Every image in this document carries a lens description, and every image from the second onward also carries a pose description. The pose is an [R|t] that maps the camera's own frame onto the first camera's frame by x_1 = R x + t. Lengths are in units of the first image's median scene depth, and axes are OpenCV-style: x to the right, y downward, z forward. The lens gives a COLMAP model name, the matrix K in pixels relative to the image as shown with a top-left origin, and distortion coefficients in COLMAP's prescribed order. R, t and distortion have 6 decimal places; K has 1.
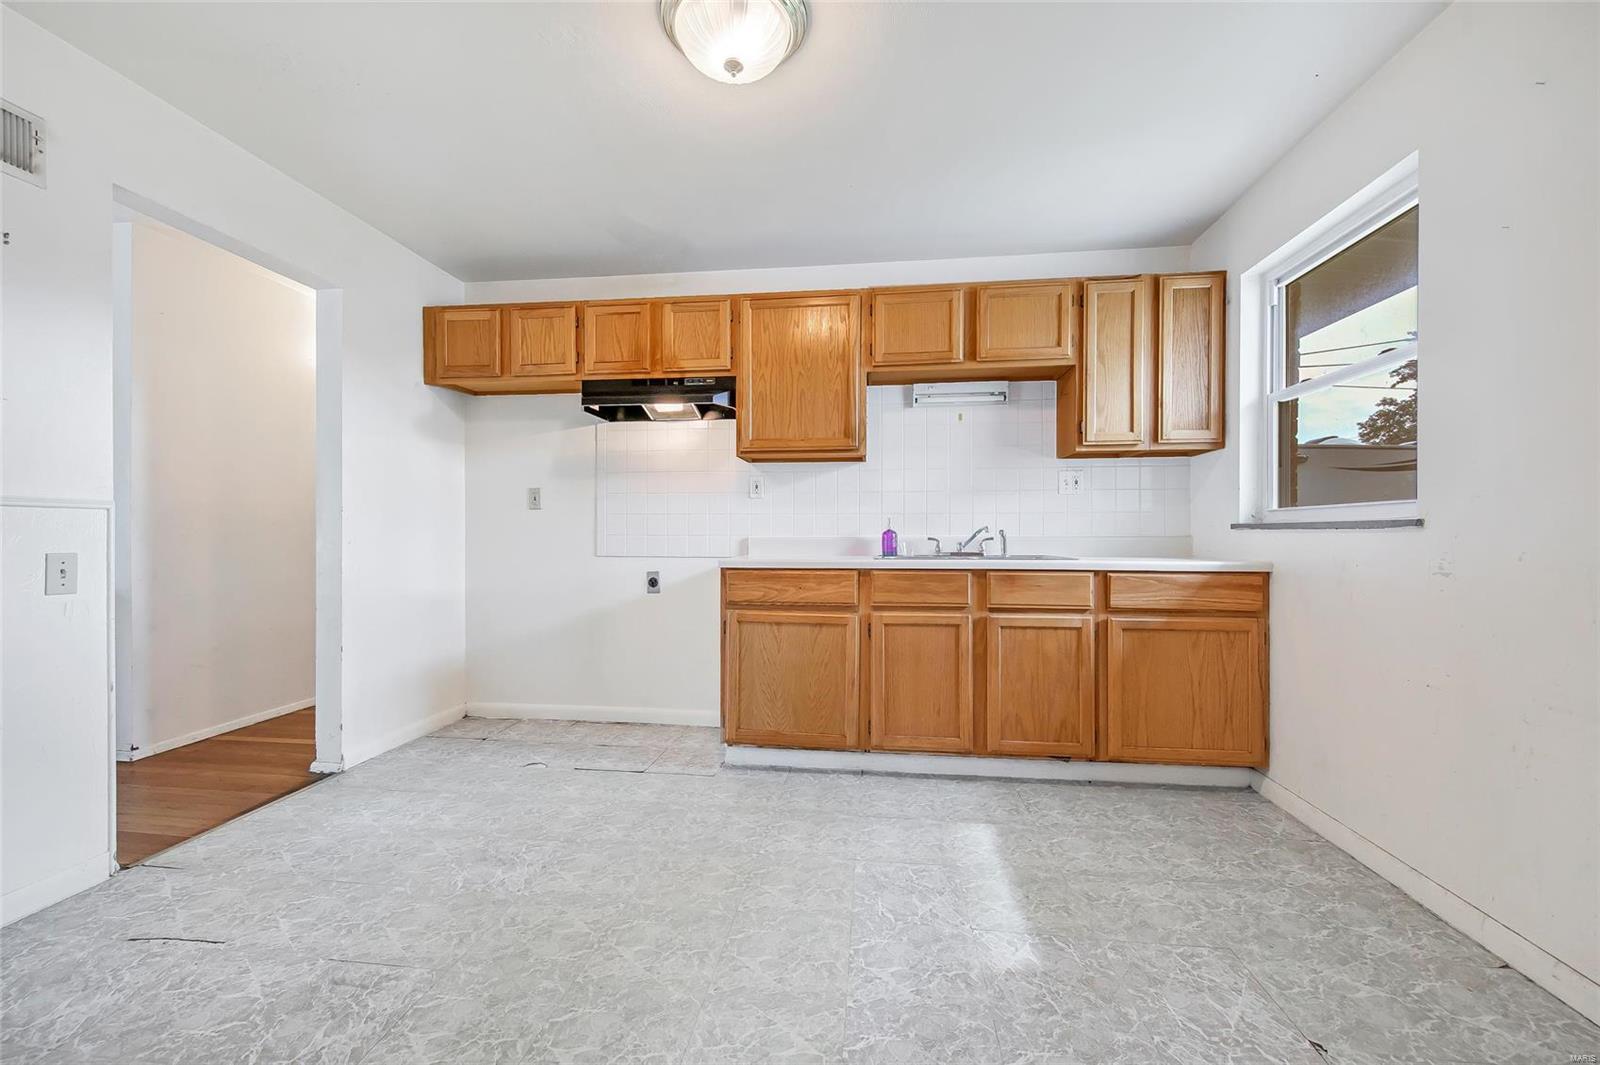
lens RADIAL K [[626.8, 0, 797.2], [0, 626.8, 532.3], [0, 0, 1]] dist [0.007620, -0.003643]
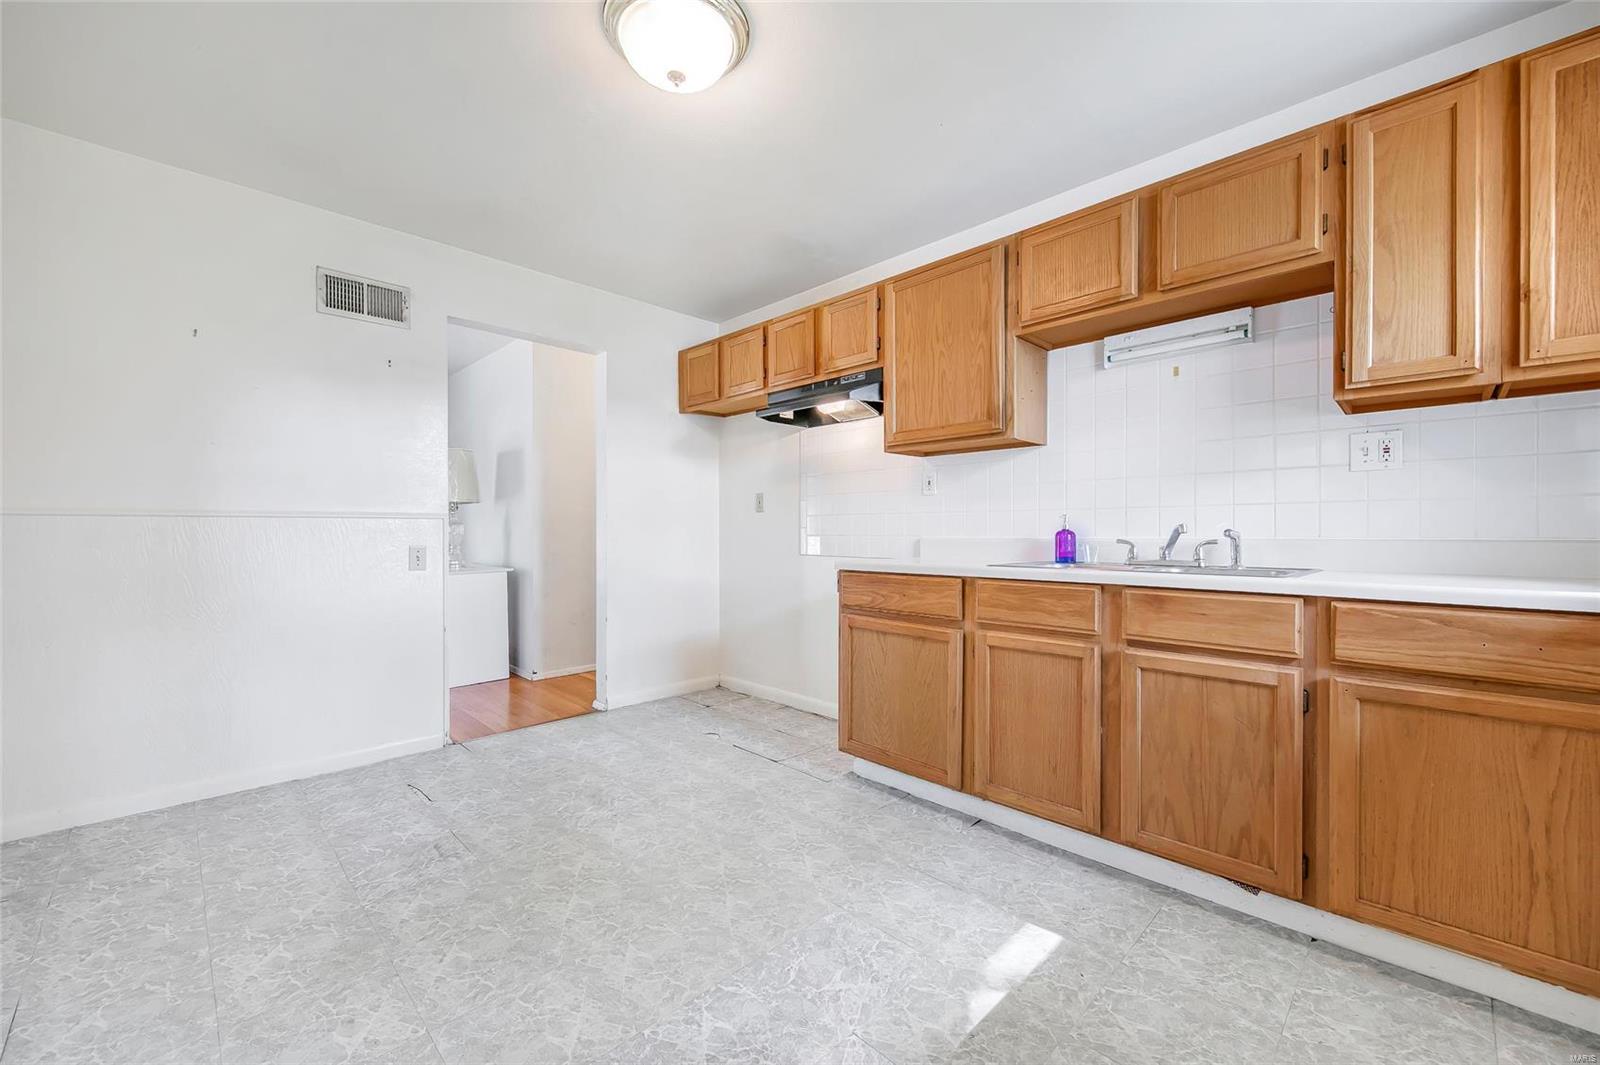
lens RADIAL K [[626.8, 0, 791.9], [0, 626.8, 531.4], [0, 0, 1]] dist [0.007620, -0.003643]
pose [[0.788620, -0.000549, -0.614881, 0.408635], [0.001935, 0.999997, 0.001589, -0.003751], [0.614878, -0.002443, 0.788619, 0.187741]]
